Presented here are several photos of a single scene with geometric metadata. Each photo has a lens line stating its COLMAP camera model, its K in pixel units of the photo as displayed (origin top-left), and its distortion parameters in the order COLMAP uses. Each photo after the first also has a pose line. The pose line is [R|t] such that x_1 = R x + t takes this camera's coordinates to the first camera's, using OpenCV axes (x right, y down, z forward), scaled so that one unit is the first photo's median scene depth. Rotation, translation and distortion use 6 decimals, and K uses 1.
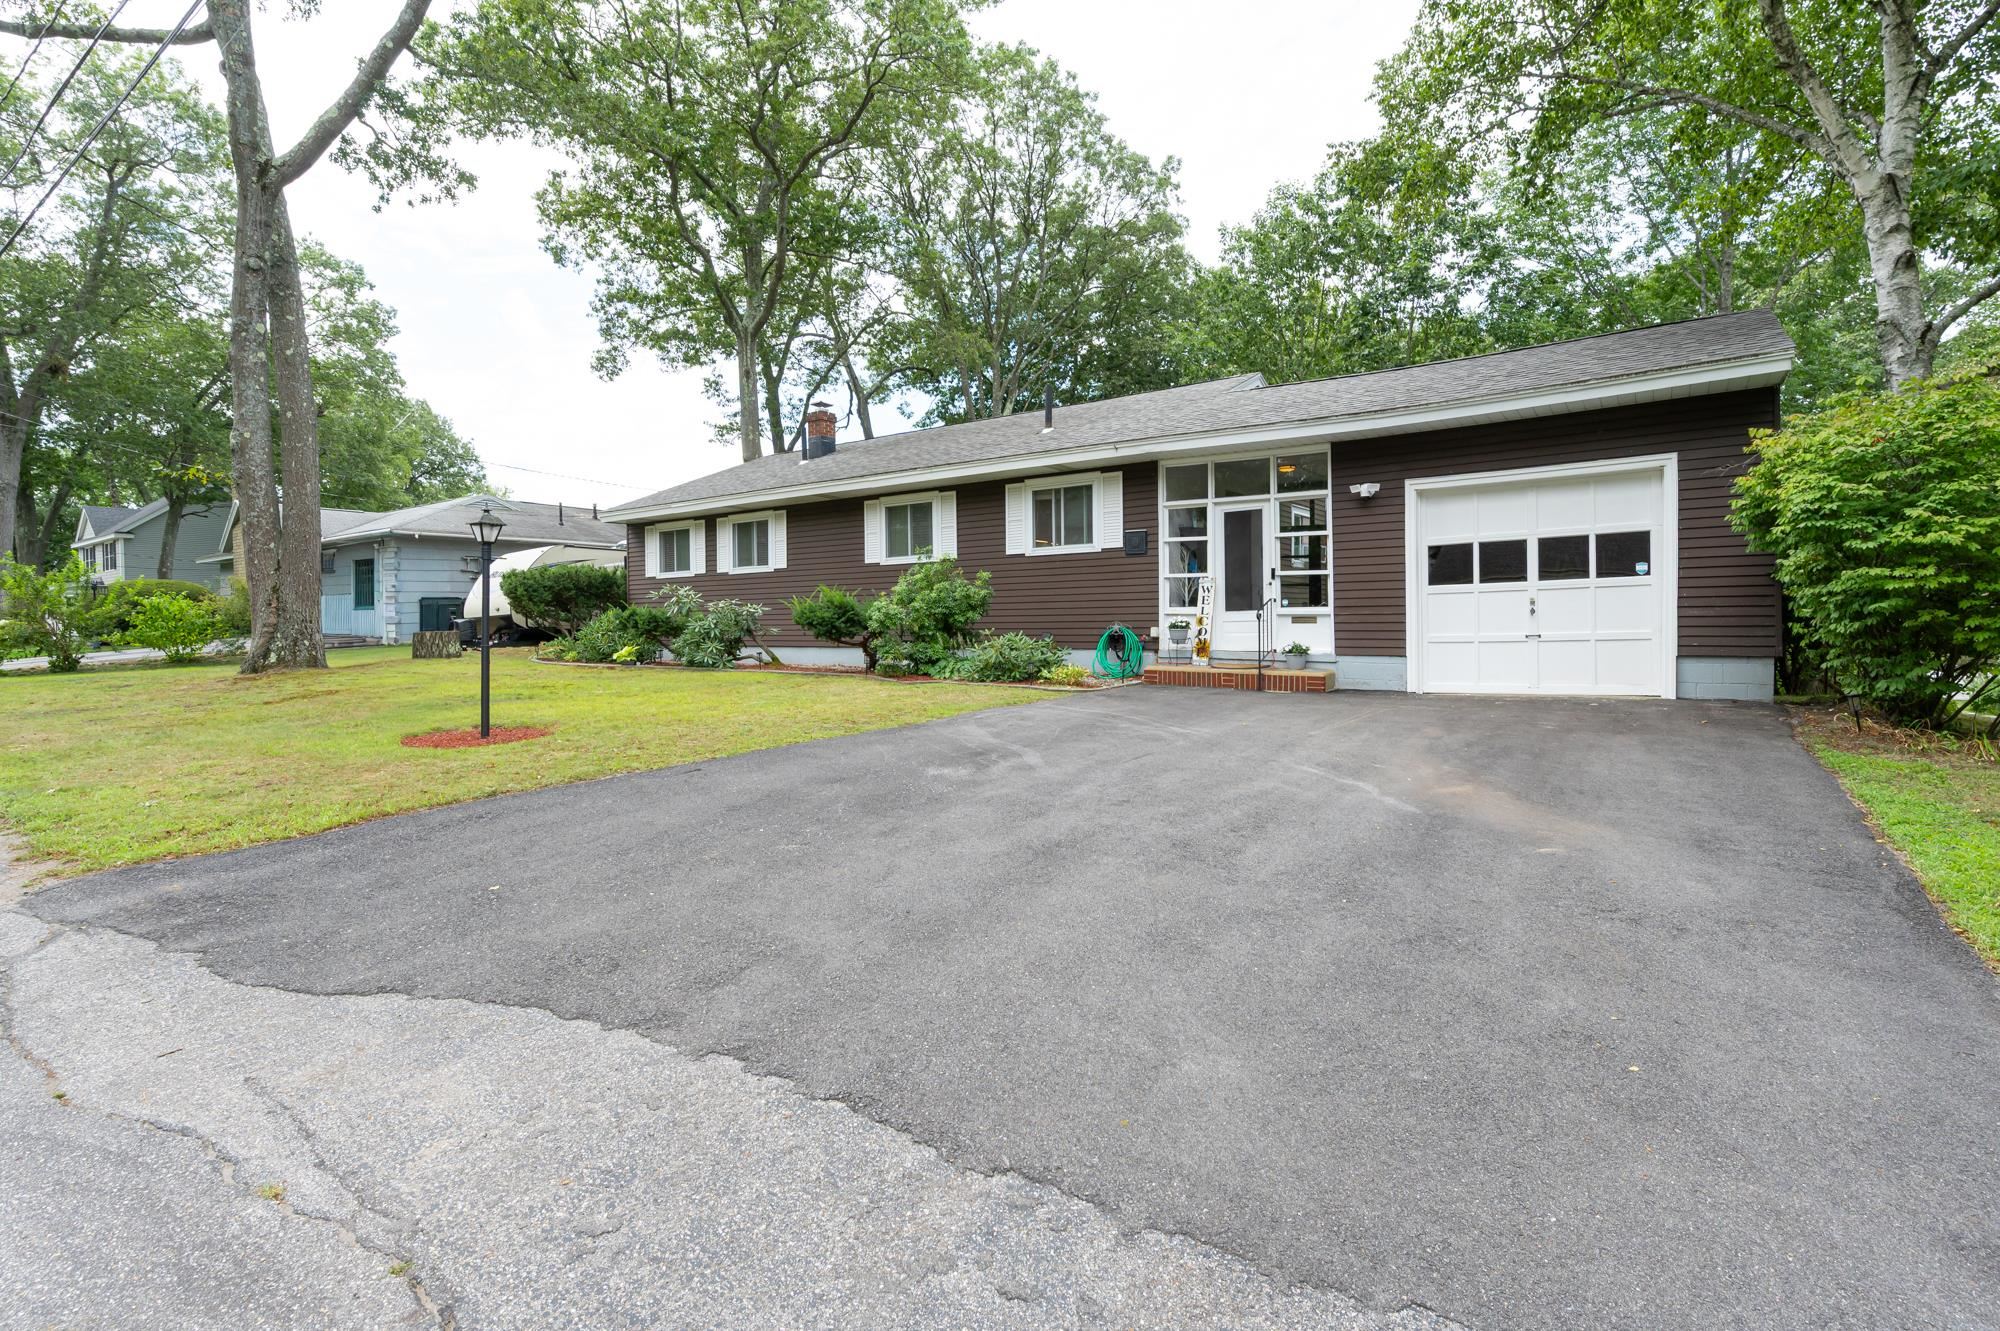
lens RADIAL K [[961.0, 0, 1010.8], [0, 961.0, 642.4], [0, 0, 1]] dist [-0.000811, -0.000305]
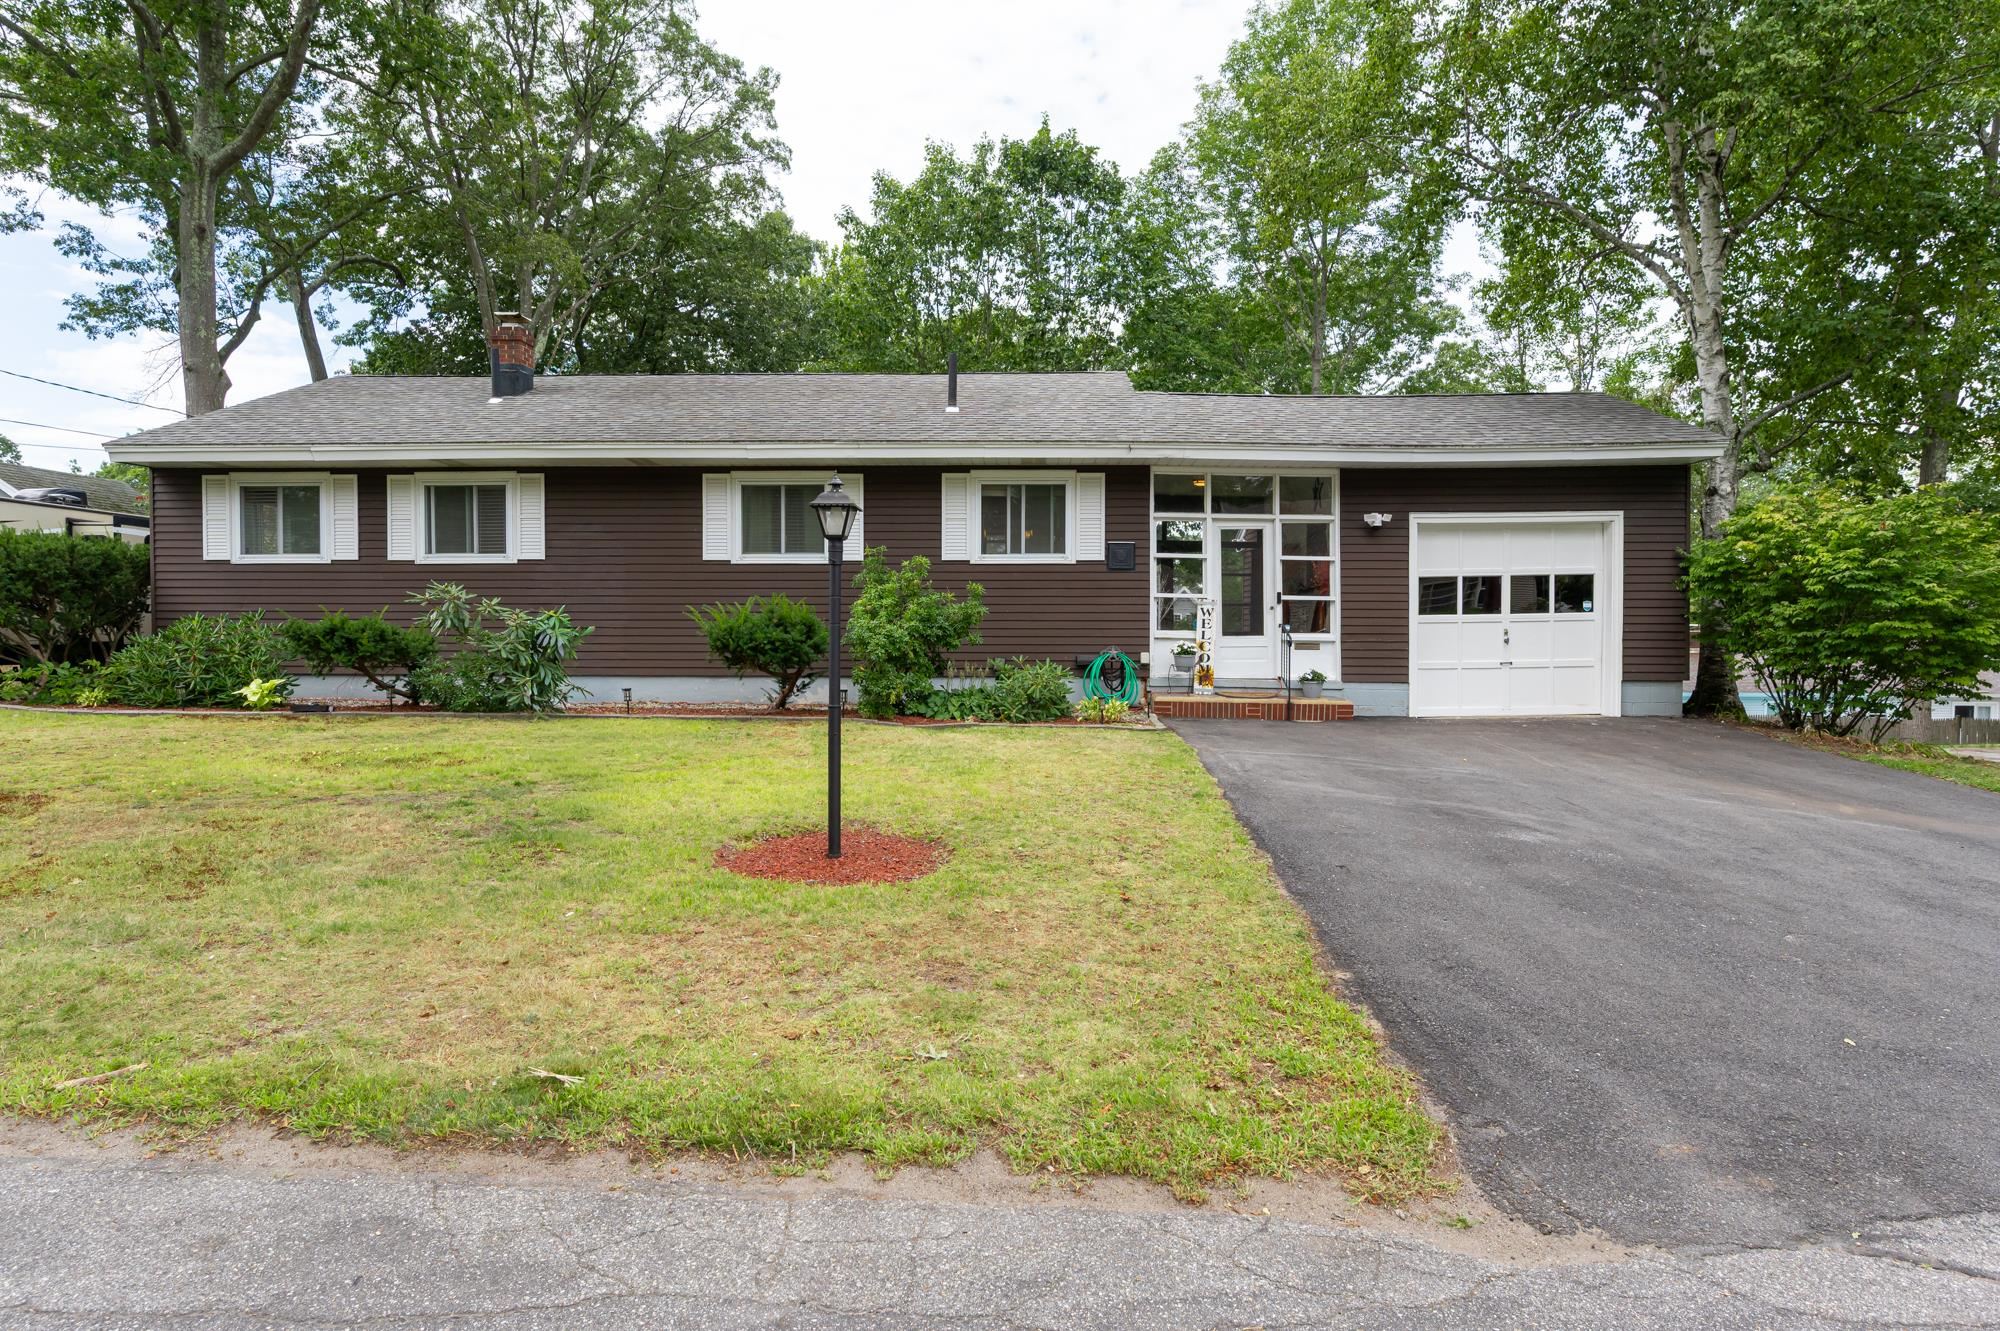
lens RADIAL K [[1120.2, 0, 1000.0], [0, 1120.2, 665.5], [0, 0, 1]] dist [-0.004243, -0.001597]
pose [[0.821415, -0.009090, 0.570259, -0.563367], [-0.000165, 0.999869, 0.016176, -0.020638], [-0.570332, -0.013382, 0.821306, 0.223131]]
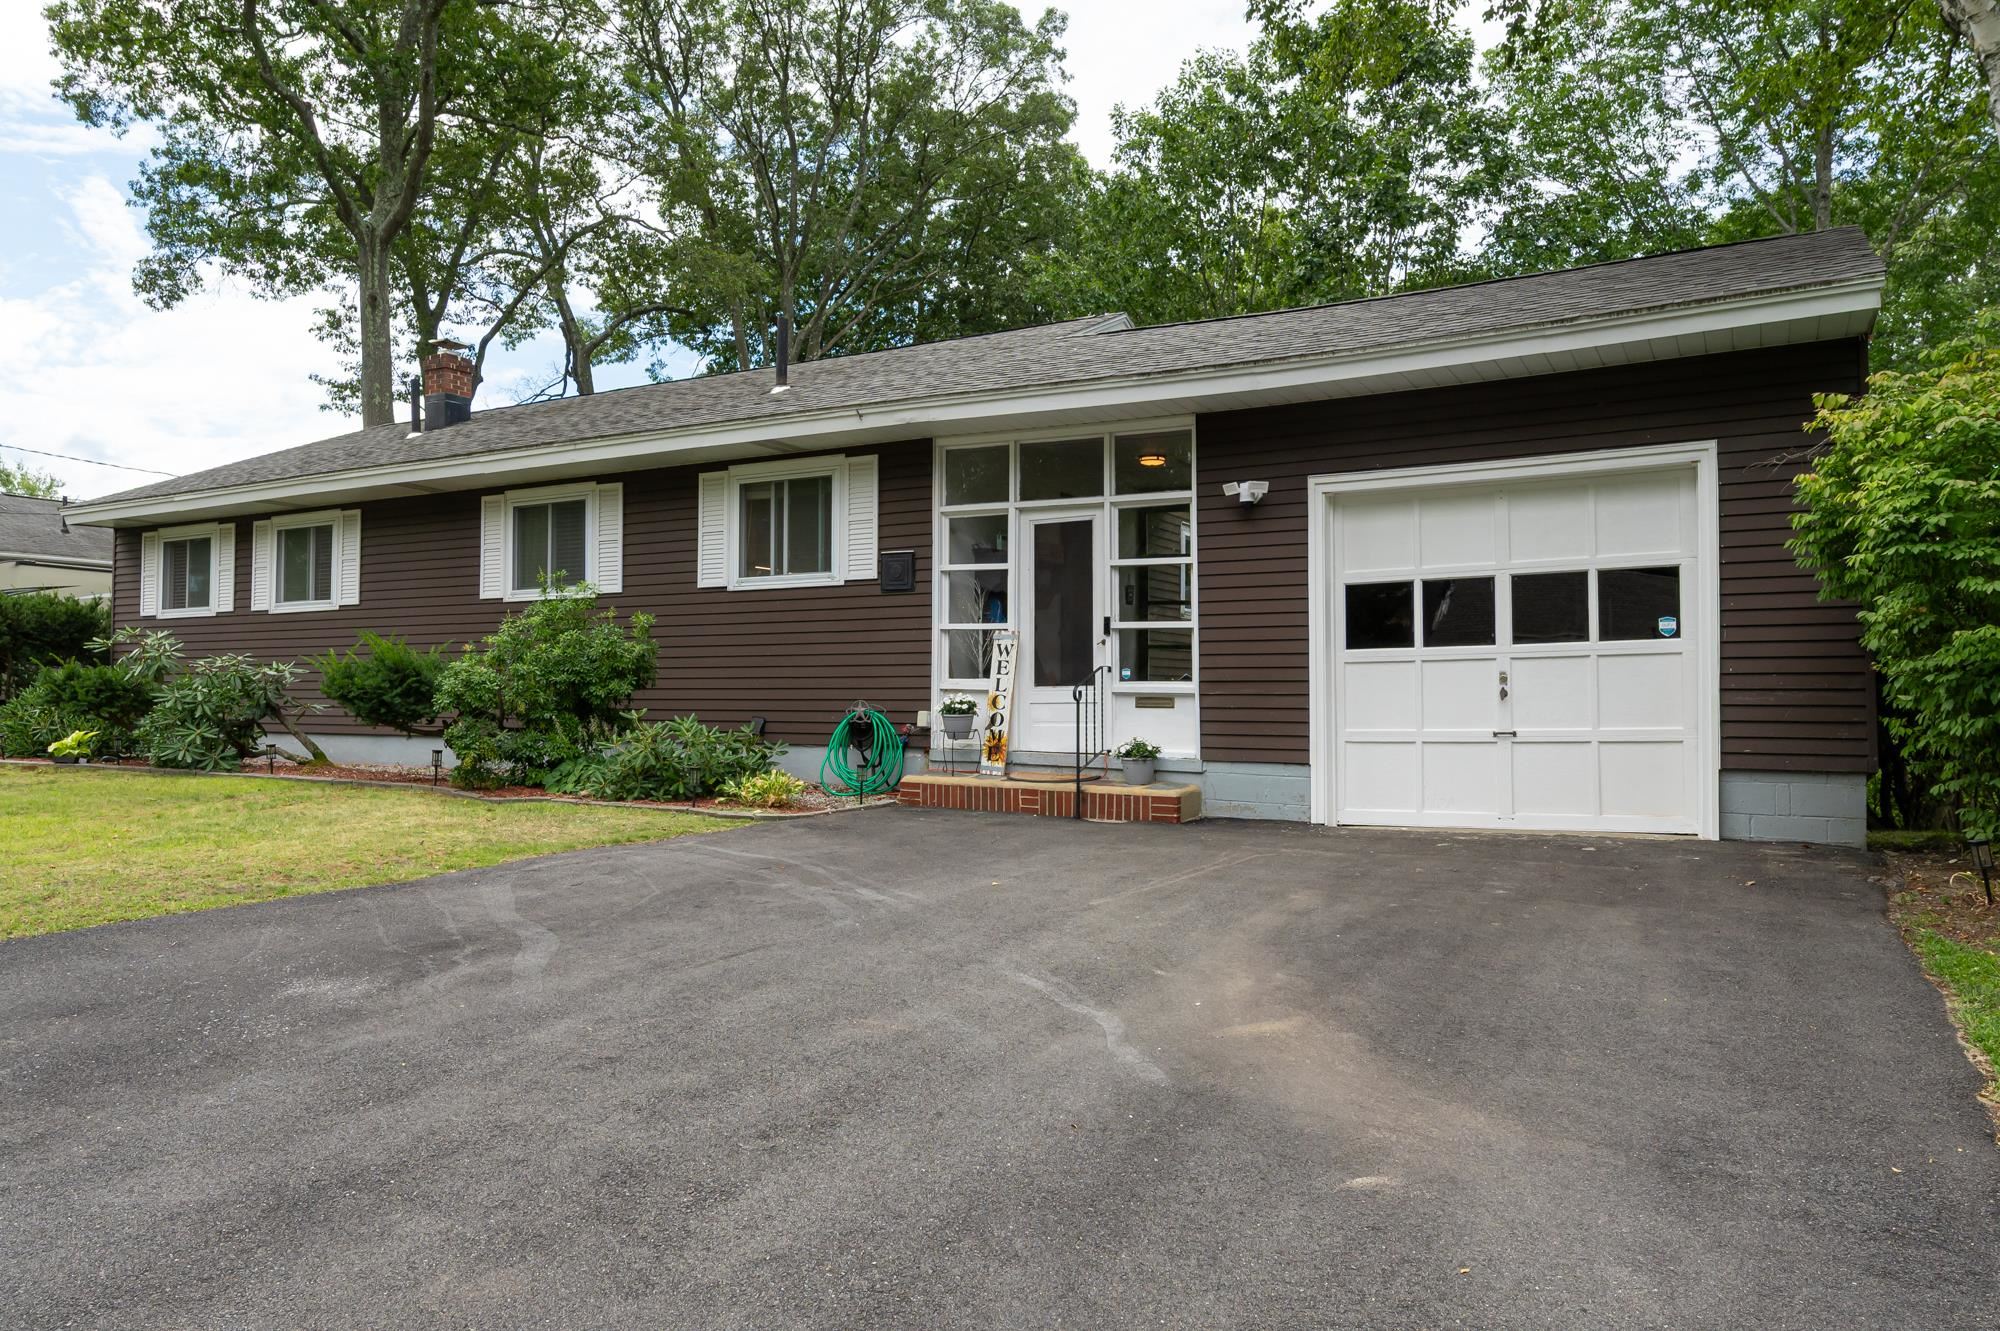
lens RADIAL K [[1407.3, 0, 1000.0], [0, 1407.3, 665.5], [0, 0, 1]] dist [-0.003820, -0.003056]
pose [[0.995484, 0.016594, 0.093466, 0.115493], [-0.012226, 0.998814, -0.047121, -0.003296], [-0.094137, 0.045765, 0.994507, 0.113877]]
